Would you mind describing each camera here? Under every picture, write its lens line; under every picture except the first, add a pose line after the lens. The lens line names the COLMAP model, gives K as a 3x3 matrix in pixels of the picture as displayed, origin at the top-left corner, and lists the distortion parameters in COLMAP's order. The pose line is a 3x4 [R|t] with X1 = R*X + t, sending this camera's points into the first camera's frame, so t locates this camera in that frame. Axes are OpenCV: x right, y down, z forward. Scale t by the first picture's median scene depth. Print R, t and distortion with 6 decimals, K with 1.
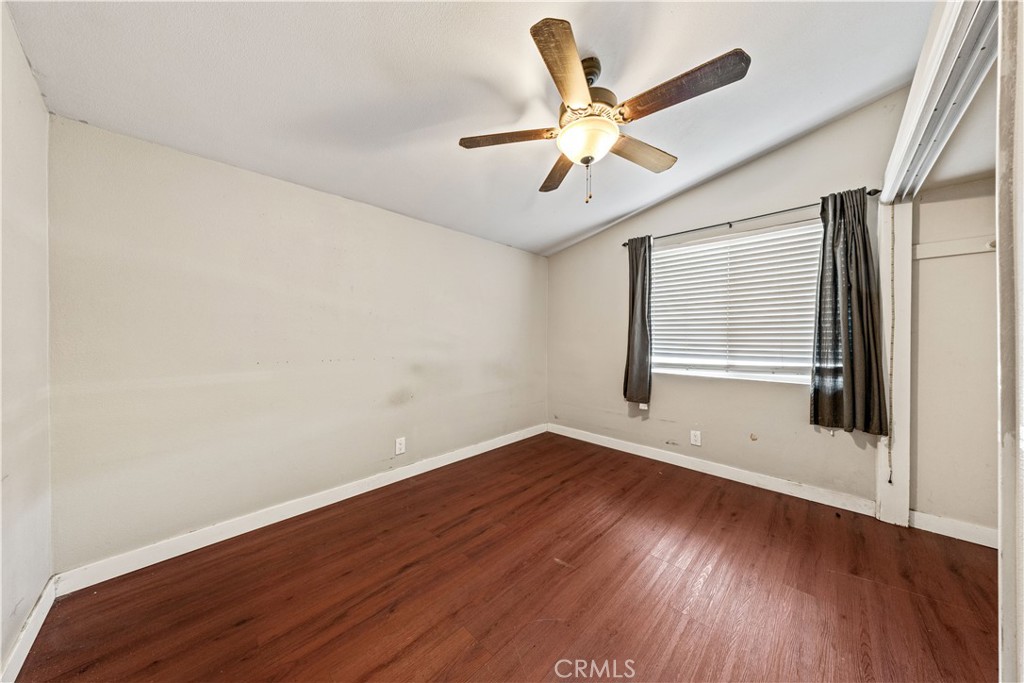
lens RADIAL K [[326.1, 0, 508.2], [0, 326.1, 337.0], [0, 0, 1]] dist [0.000994, -0.000054]
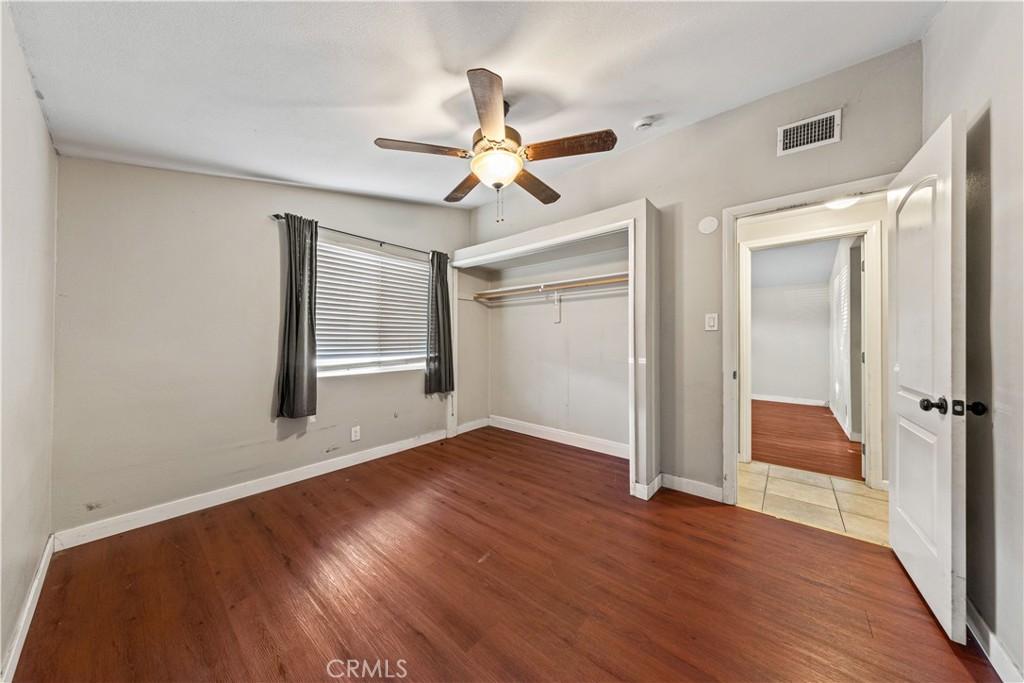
lens RADIAL K [[326.1, 0, 508.0], [0, 326.1, 338.3], [0, 0, 1]] dist [0.000994, -0.000054]
pose [[-0.086697, -0.005627, 0.996219, -0.548498], [-0.003957, 0.999978, 0.005304, -0.006209], [-0.996227, -0.003482, -0.086718, 0.642439]]
